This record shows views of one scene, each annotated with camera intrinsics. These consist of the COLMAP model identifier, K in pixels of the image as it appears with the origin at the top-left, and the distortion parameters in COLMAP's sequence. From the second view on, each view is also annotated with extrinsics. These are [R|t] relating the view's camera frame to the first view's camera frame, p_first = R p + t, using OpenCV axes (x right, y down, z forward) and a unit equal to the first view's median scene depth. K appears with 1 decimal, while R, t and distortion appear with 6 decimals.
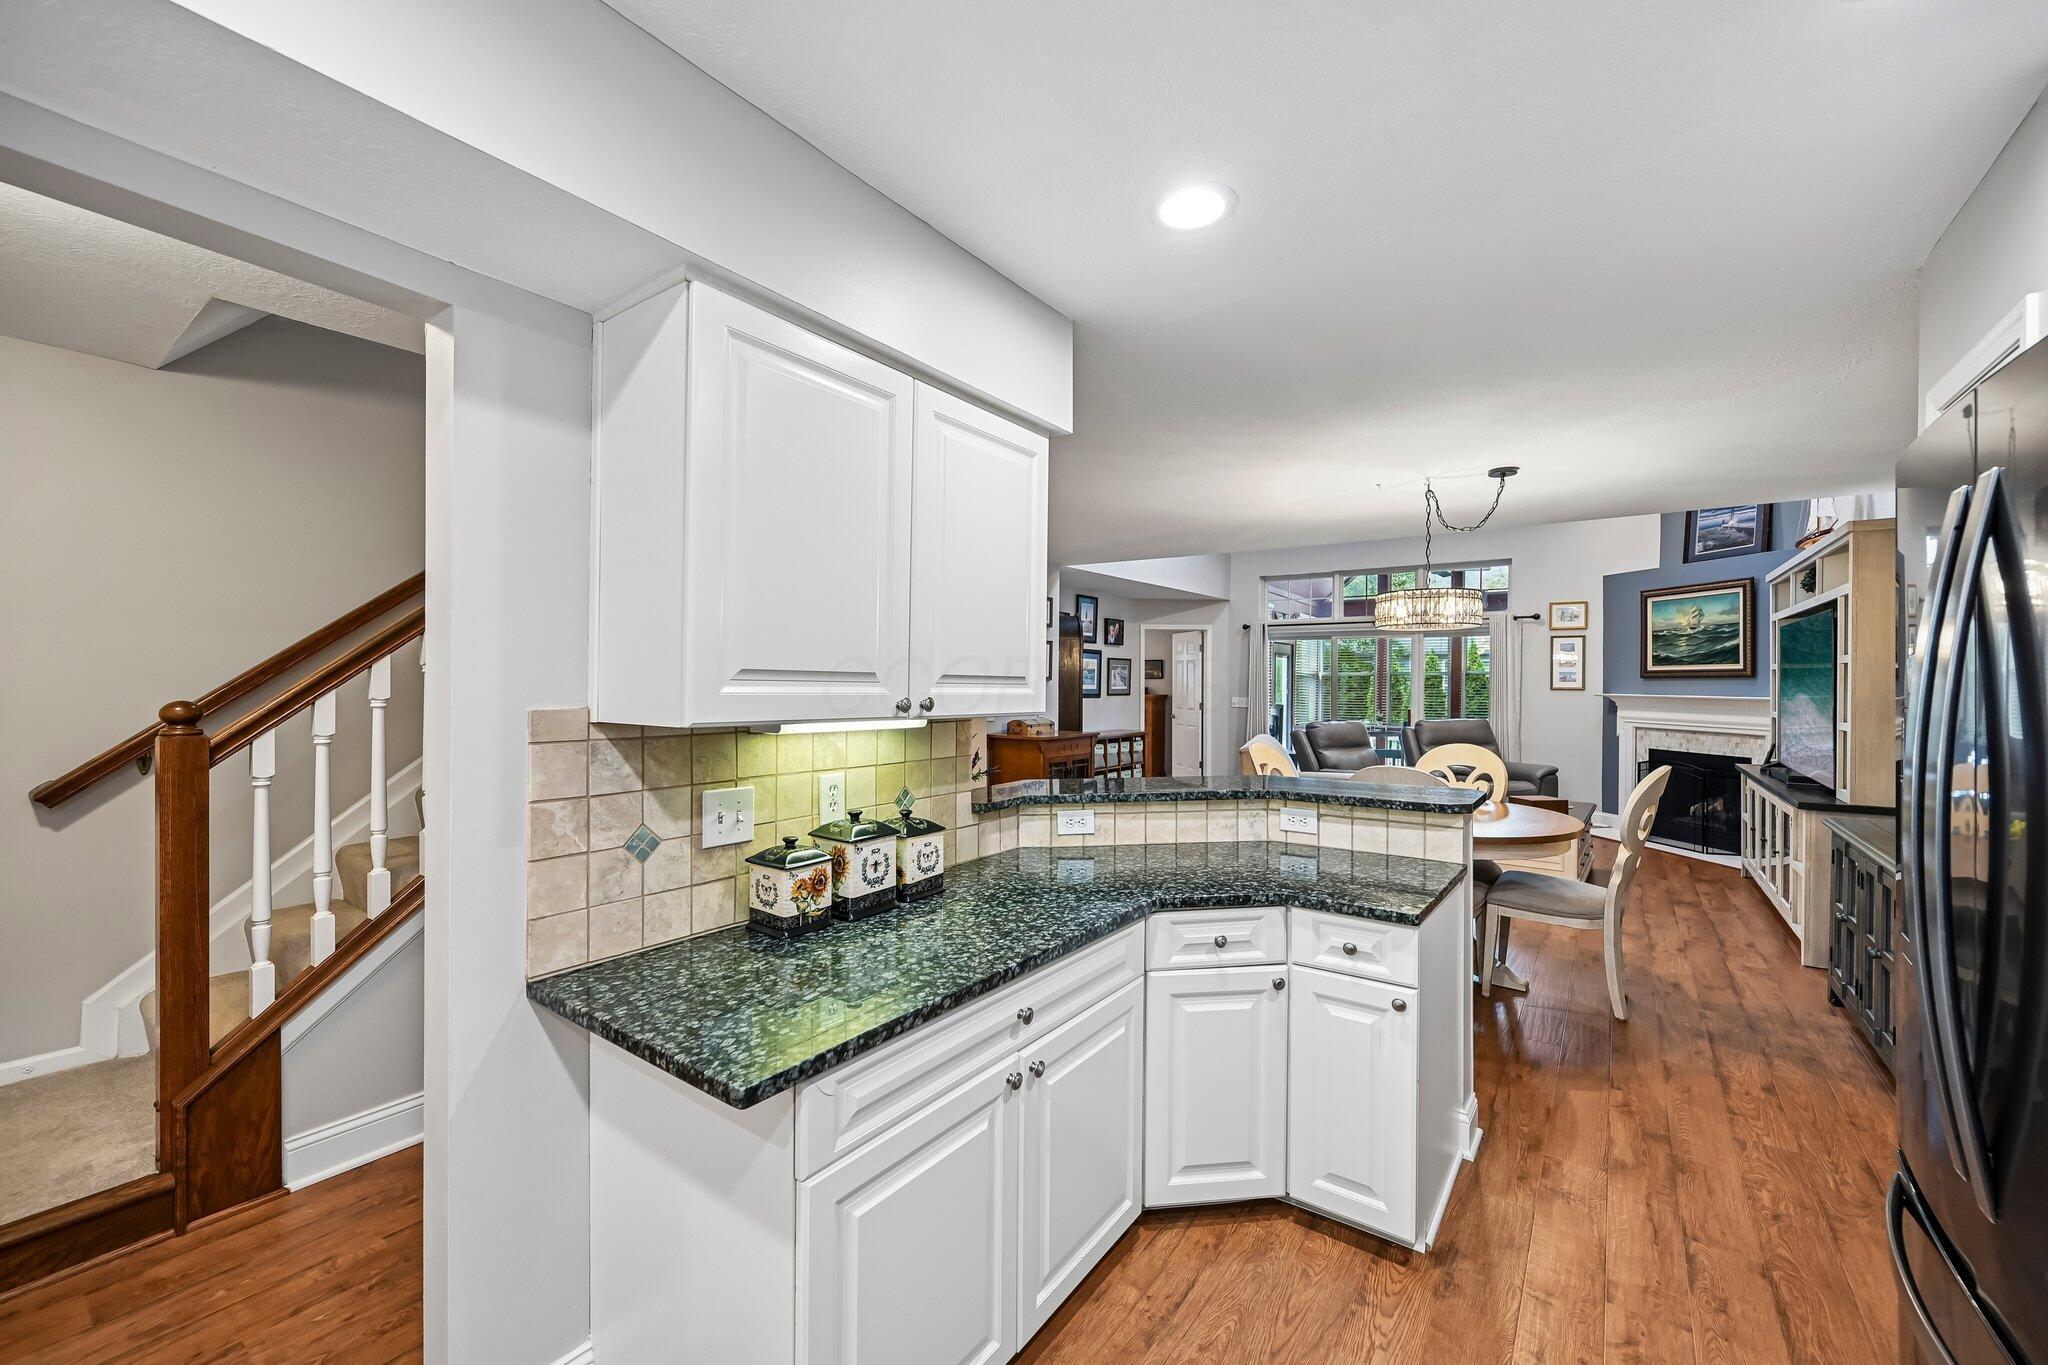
lens RADIAL K [[823.5, 0, 1024.0], [0, 823.5, 682.5], [0, 0, 1]] dist [0.000263, 0.000128]
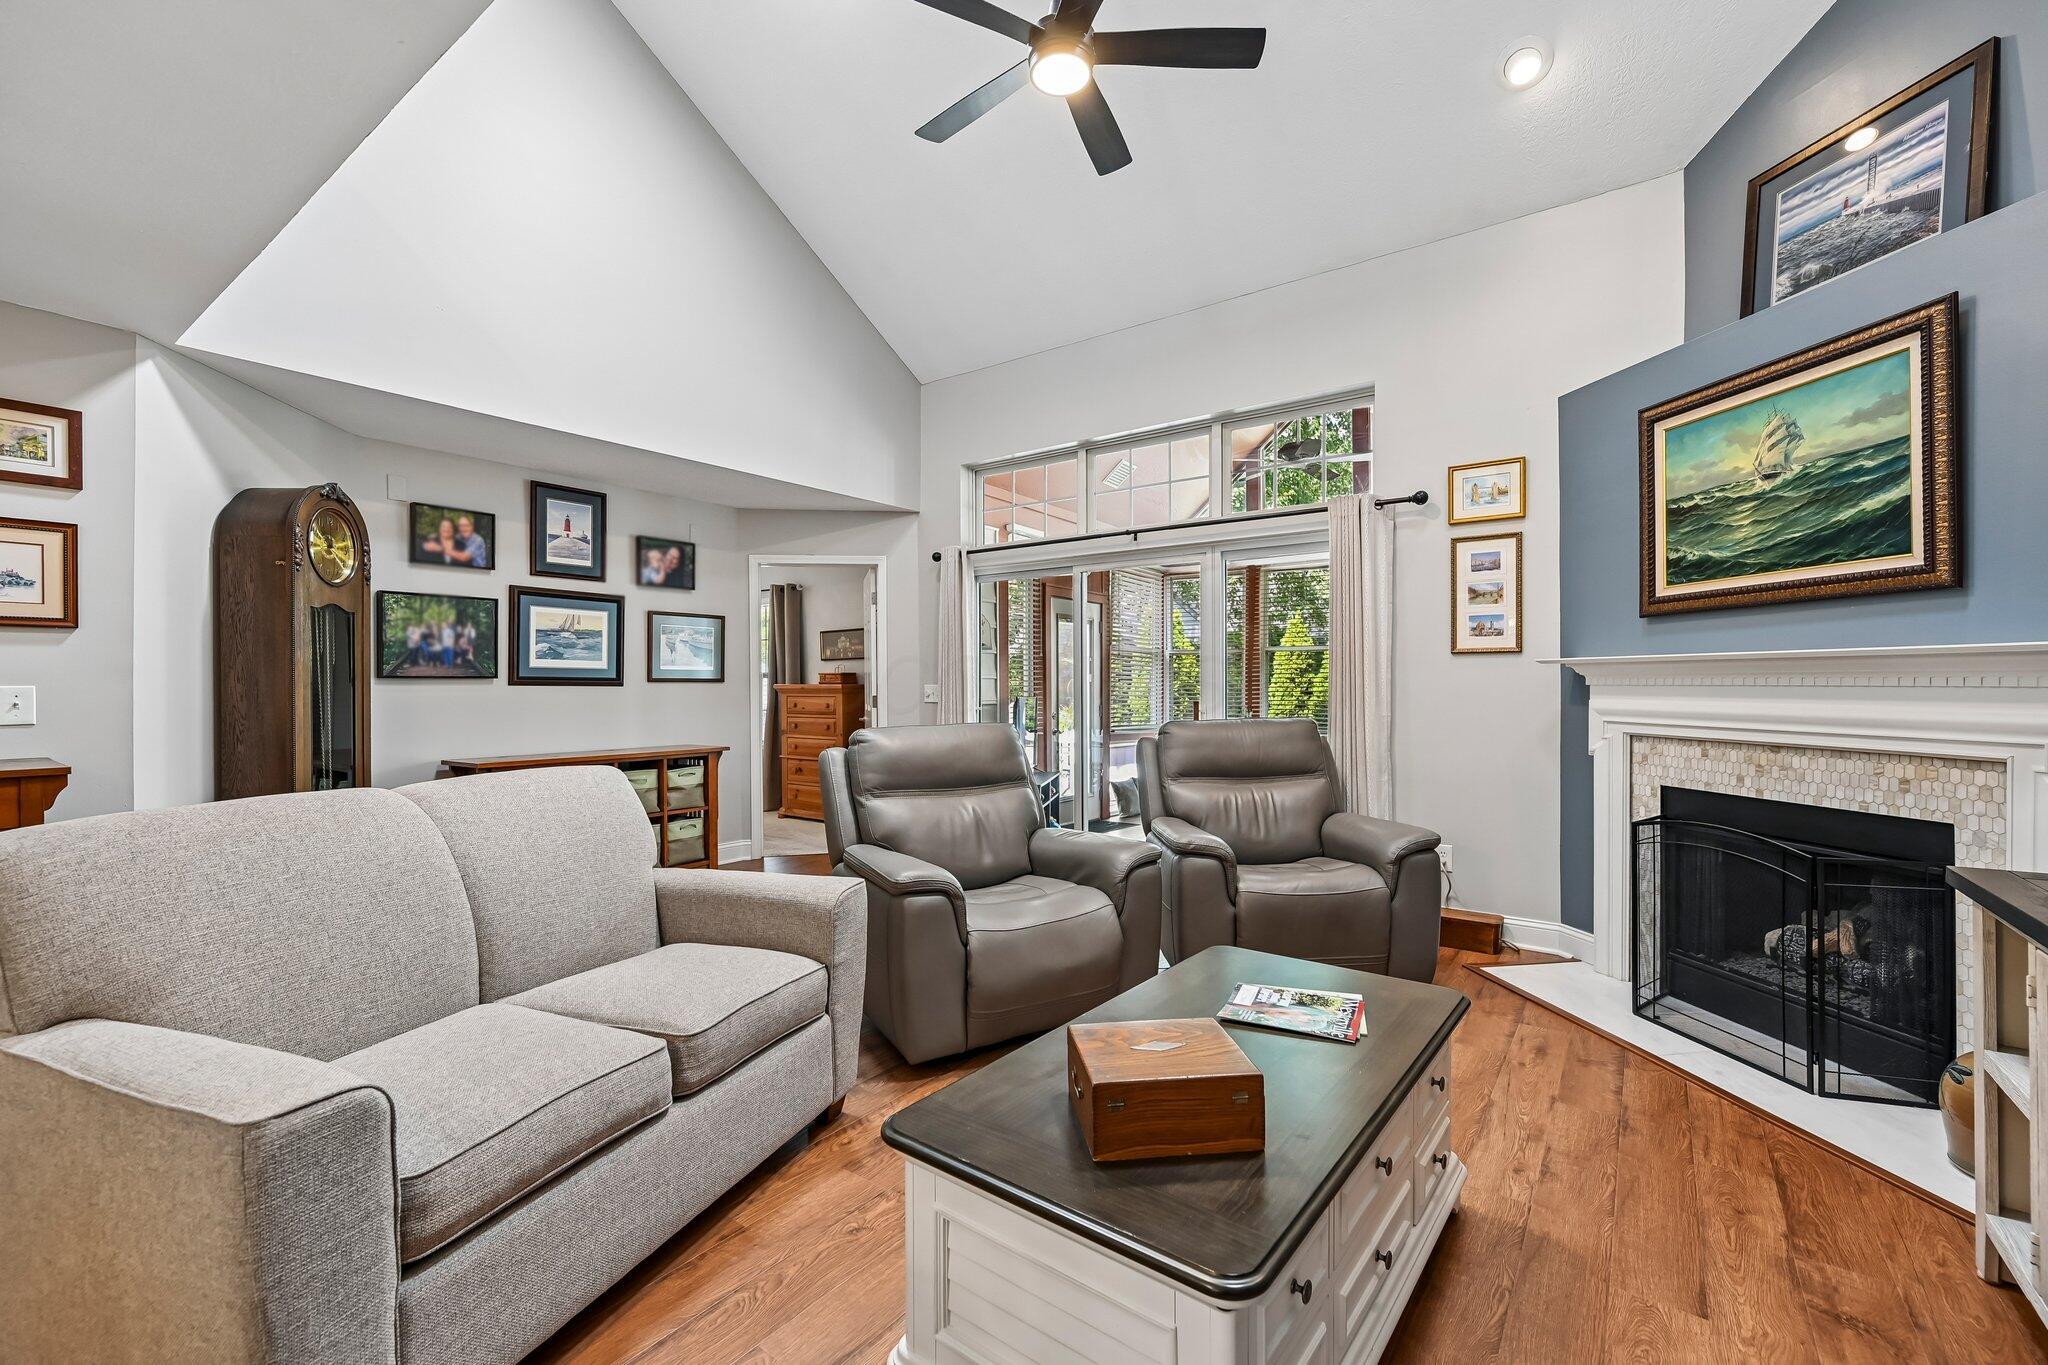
lens RADIAL K [[852.3, 0, 1024.0], [0, 852.3, 682.5], [0, 0, 1]] dist [0.000957, 0.000162]
pose [[0.999825, -0.010468, -0.015530, 1.539111], [0.010430, 0.999943, -0.002481, 0.089265], [0.015556, 0.002319, 0.999876, 1.957192]]
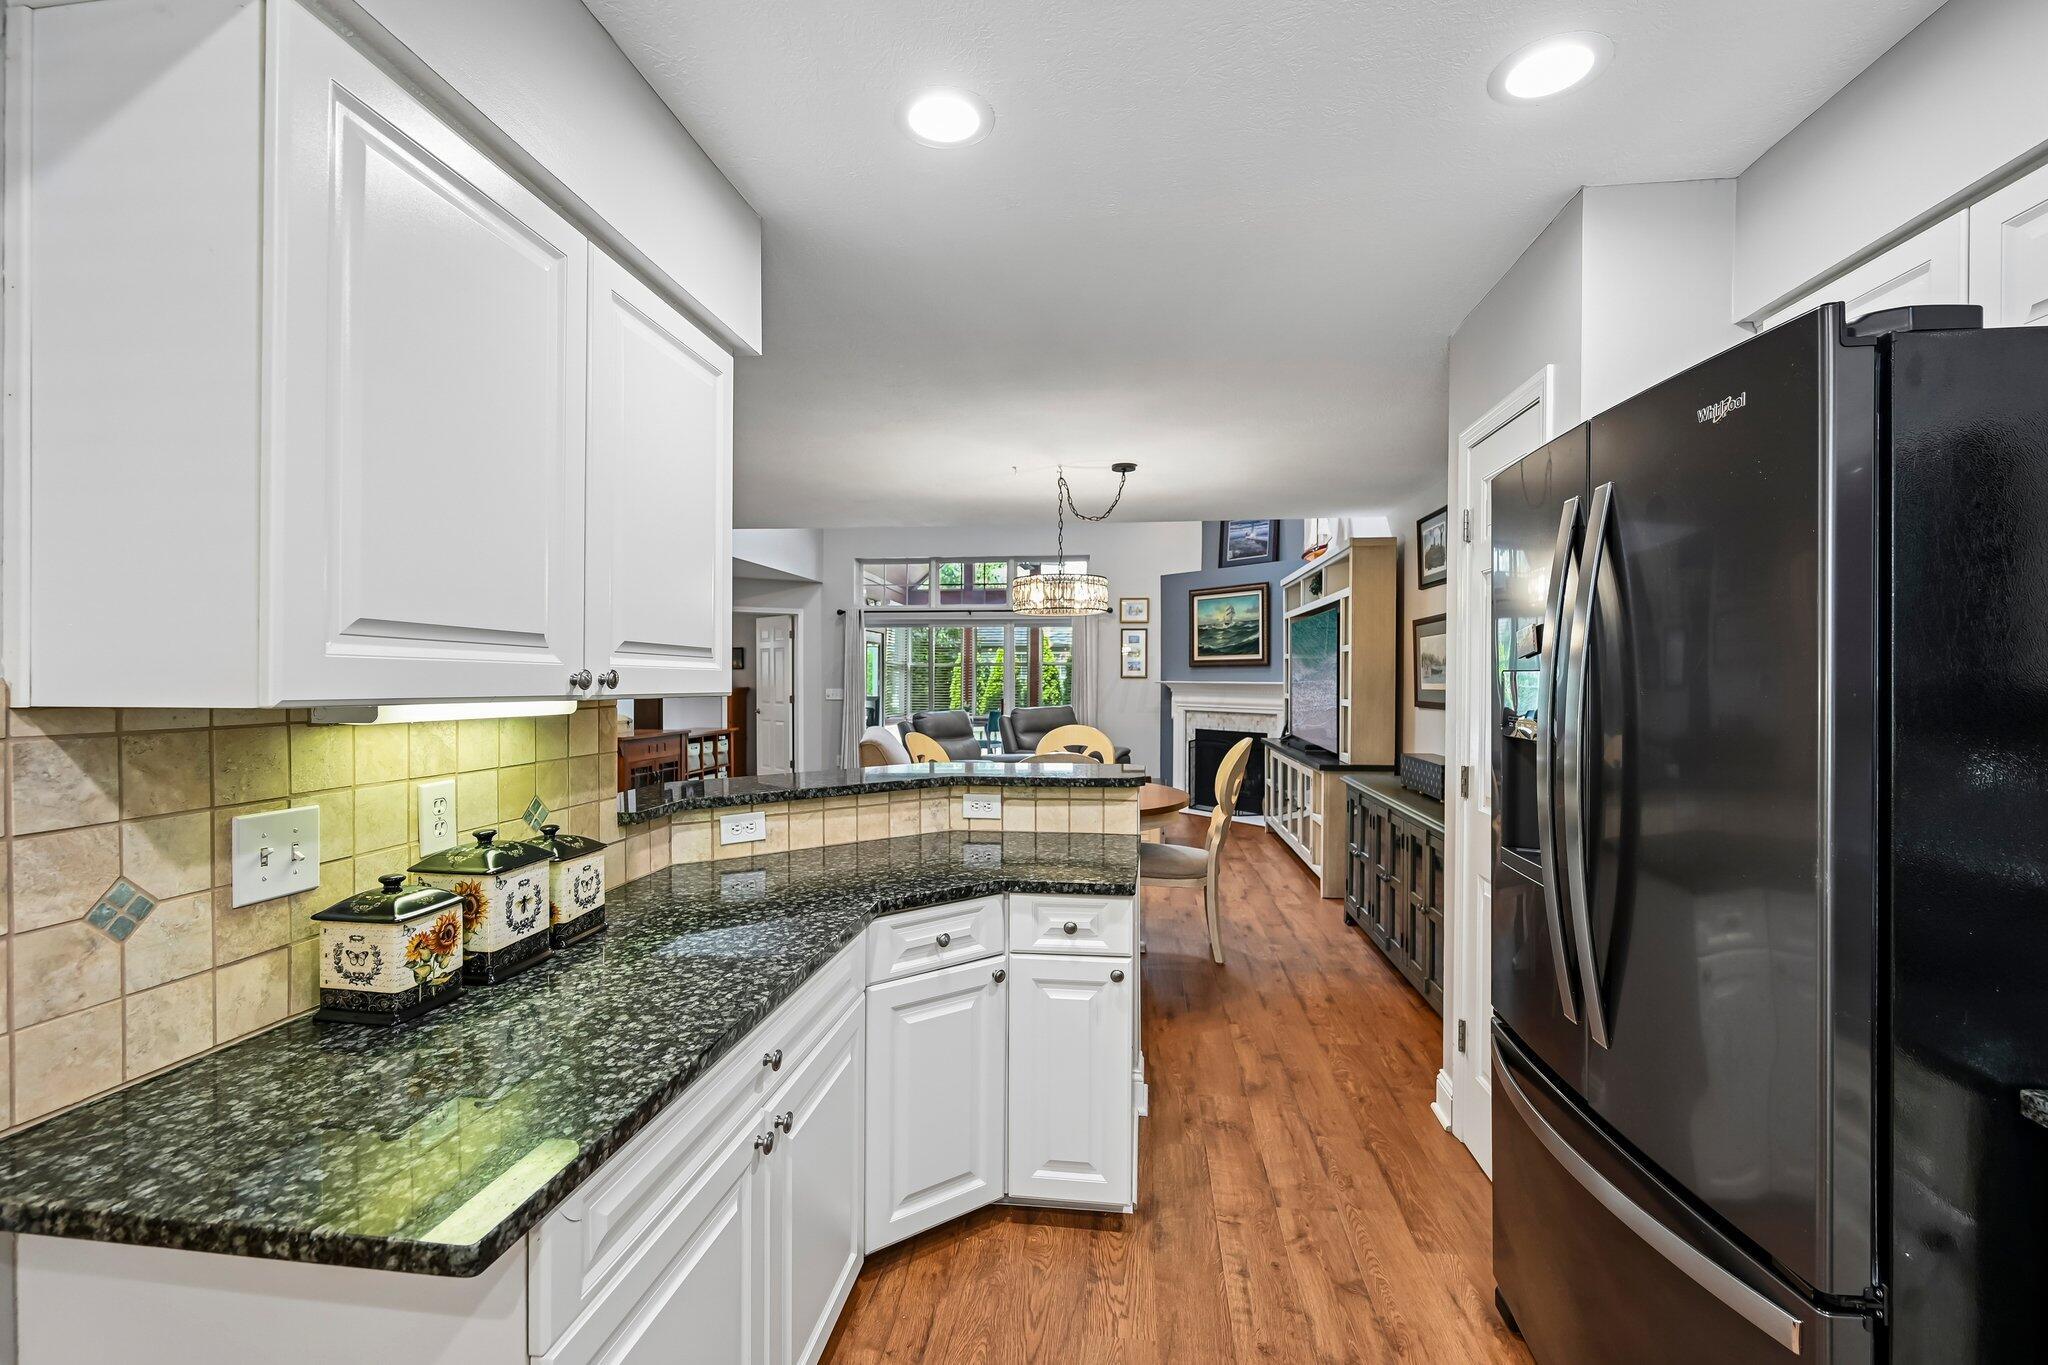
lens RADIAL K [[897.0, 0, 1028.1], [0, 897.0, 685.3], [0, 0, 1]] dist [-0.000591, 0.000381]
pose [[0.875100, -0.008540, 0.483867, -0.156203], [0.004012, 0.999938, 0.010392, 0.021786], [-0.483926, -0.007153, 0.875080, 0.085885]]
